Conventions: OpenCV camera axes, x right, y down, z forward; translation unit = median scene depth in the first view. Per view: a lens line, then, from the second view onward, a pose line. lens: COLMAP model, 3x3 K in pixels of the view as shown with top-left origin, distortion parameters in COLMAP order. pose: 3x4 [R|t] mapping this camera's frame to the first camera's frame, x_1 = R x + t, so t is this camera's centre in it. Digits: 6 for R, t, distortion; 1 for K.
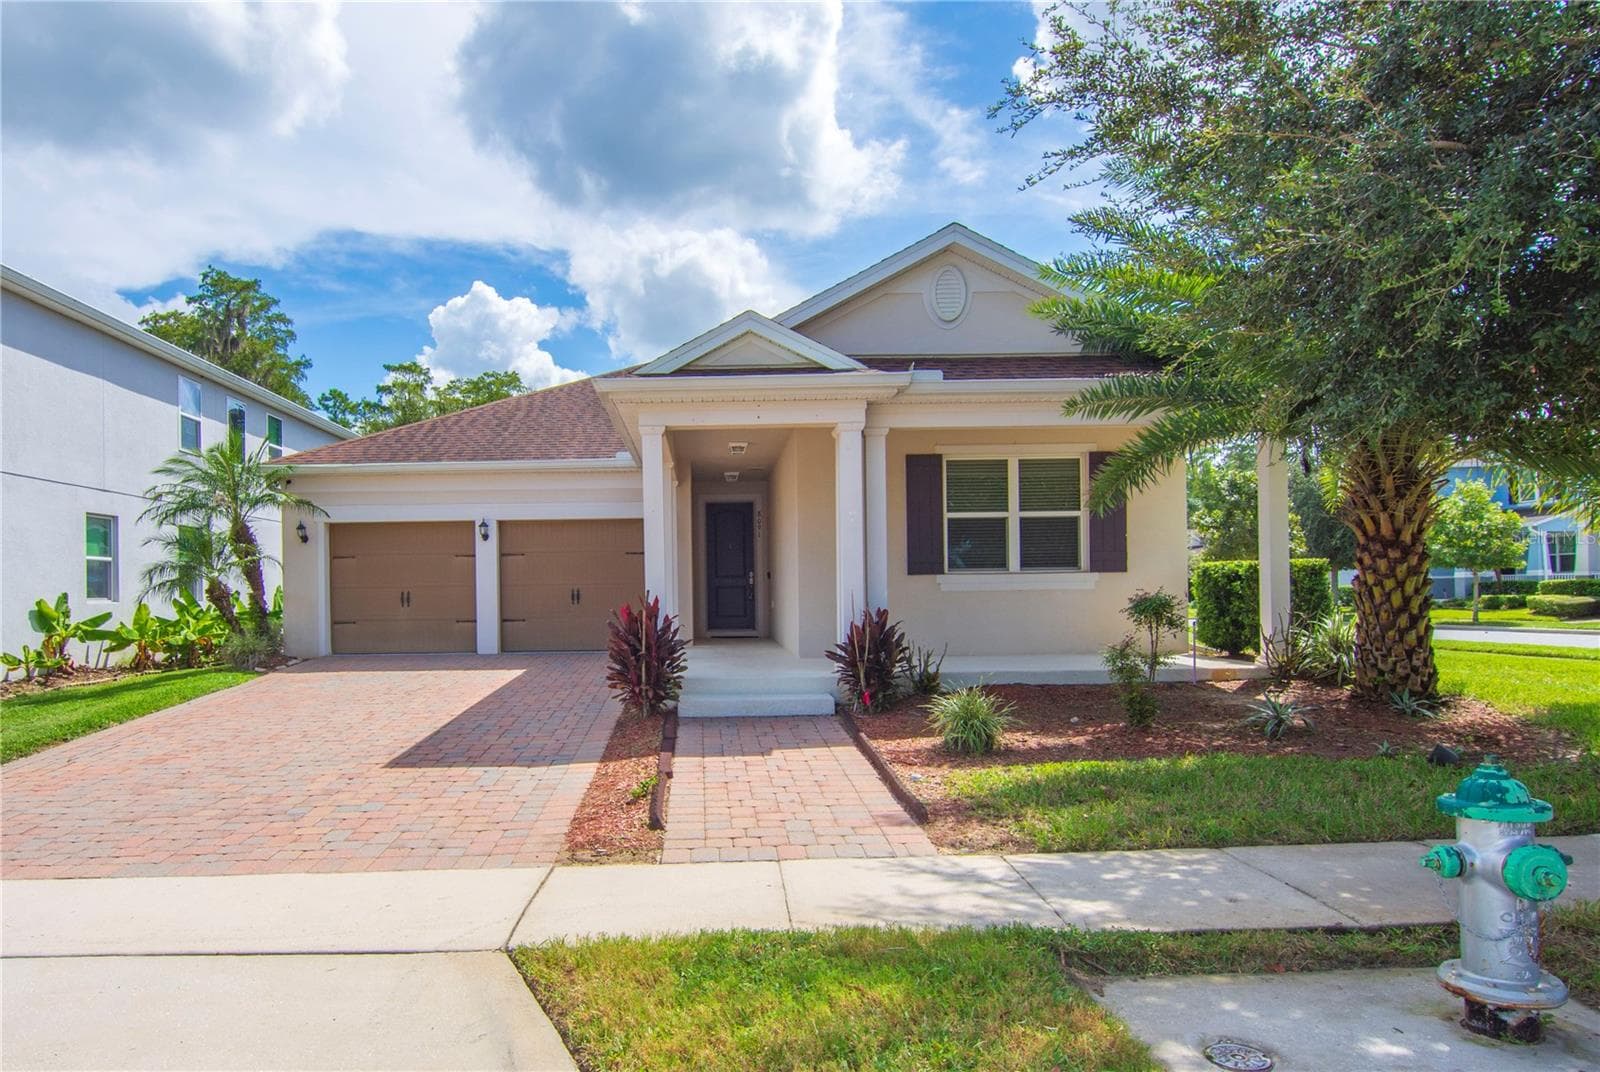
lens RADIAL K [[943.3, 0, 721.0], [0, 943.3, 591.7], [0, 0, 1]] dist [-0.013078, -0.005816]
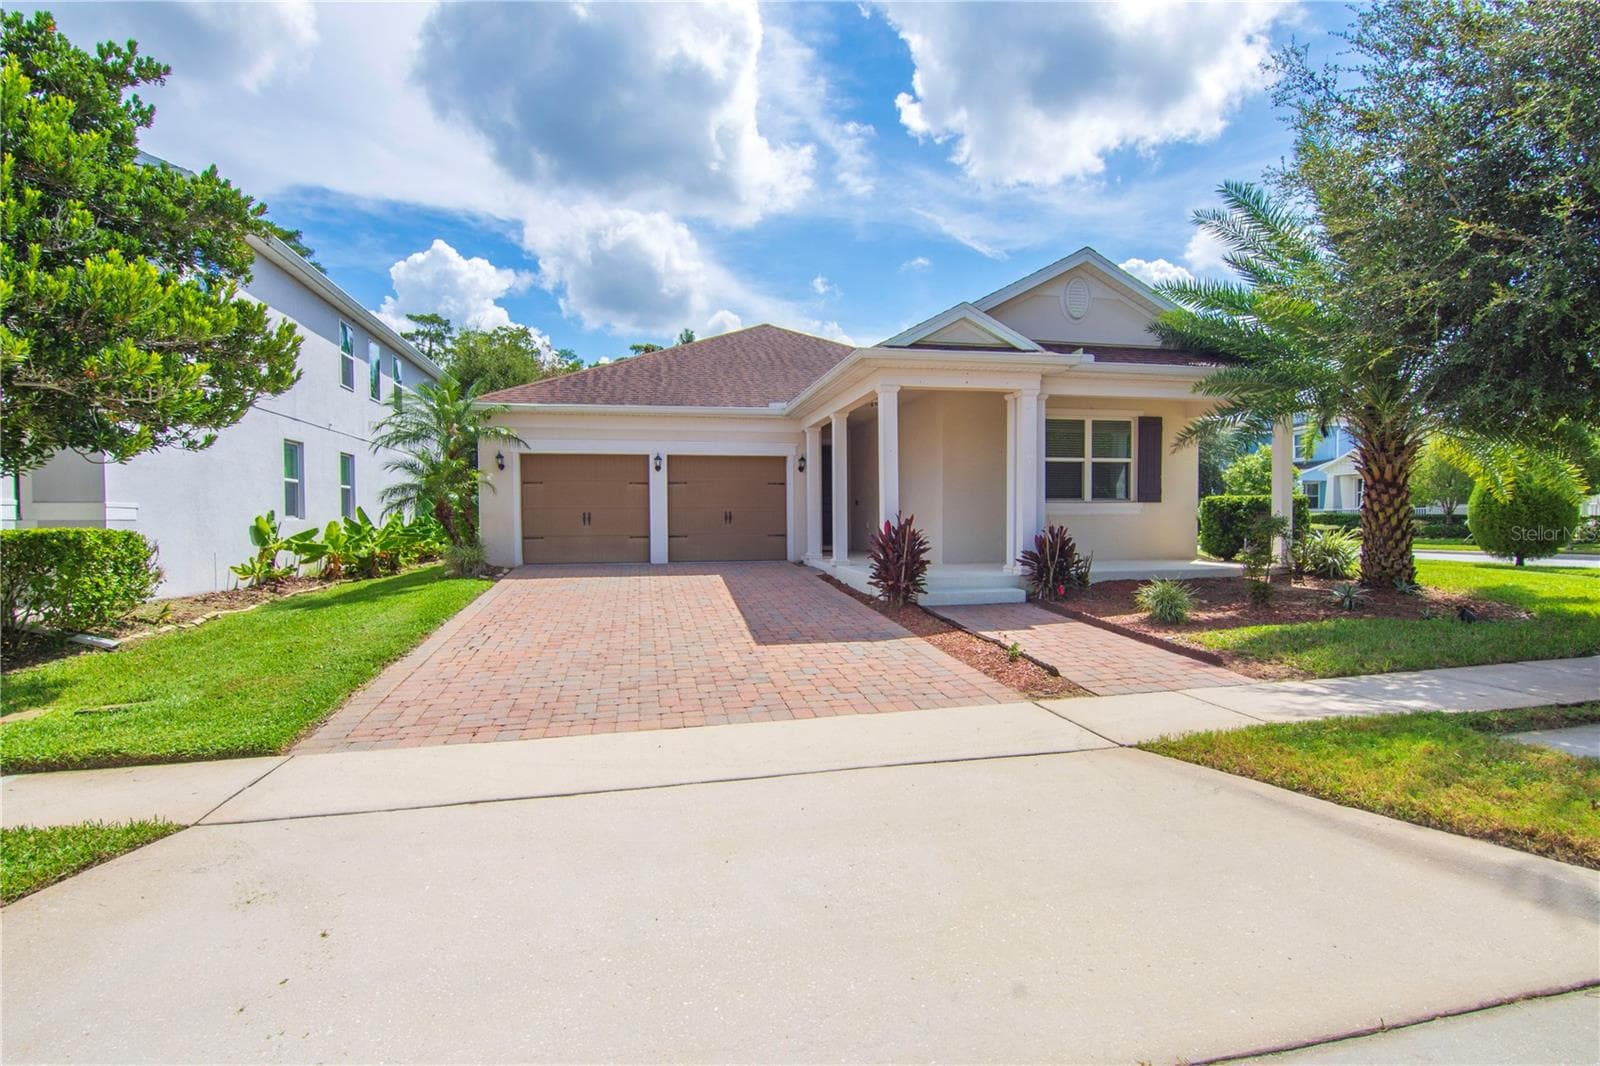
lens RADIAL K [[768.1, 0, 816.4], [0, 768.1, 544.4], [0, 0, 1]] dist [-0.018958, -0.000985]
pose [[0.977638, 0.000943, 0.210293, -0.395439], [-0.007850, 0.999457, 0.032011, 0.011818], [-0.210148, -0.032946, 0.977114, -0.026952]]
